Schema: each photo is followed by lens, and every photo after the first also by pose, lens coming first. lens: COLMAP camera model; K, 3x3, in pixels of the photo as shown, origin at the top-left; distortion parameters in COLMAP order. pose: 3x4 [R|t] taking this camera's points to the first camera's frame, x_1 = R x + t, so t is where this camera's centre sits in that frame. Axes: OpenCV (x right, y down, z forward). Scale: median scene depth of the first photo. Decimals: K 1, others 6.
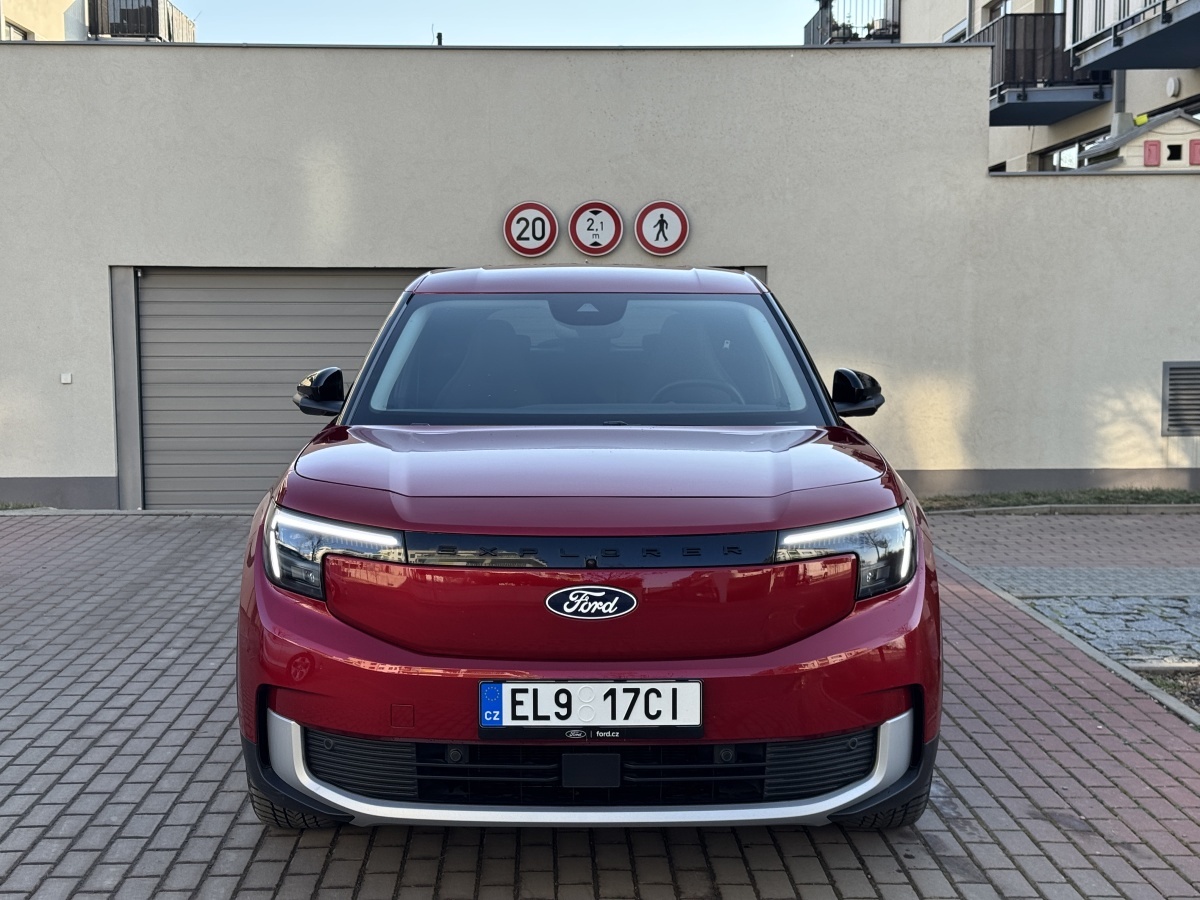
lens RADIAL K [[1680.0, 0, 600.6], [0, 1680.0, 454.9], [0, 0, 1]] dist [0.063461, 0.000000]
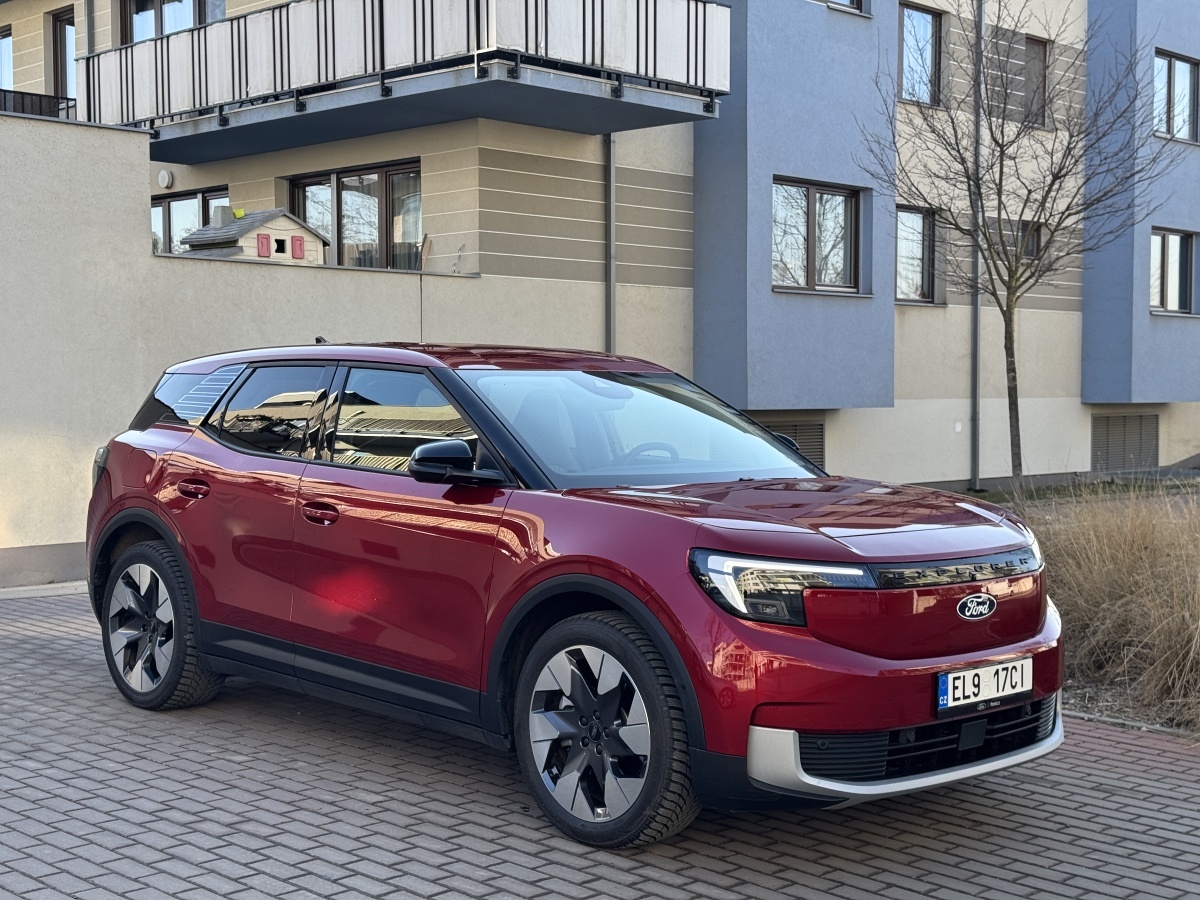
lens RADIAL K [[1680.0, 0, 599.4], [0, 1680.0, 450.7], [0, 0, 1]] dist [0.063461, 0.000000]
pose [[0.717043, -0.015383, 0.696859, -0.302765], [0.047197, 0.998533, -0.026521, -0.003840], [-0.695429, 0.051906, 0.716718, 0.063944]]
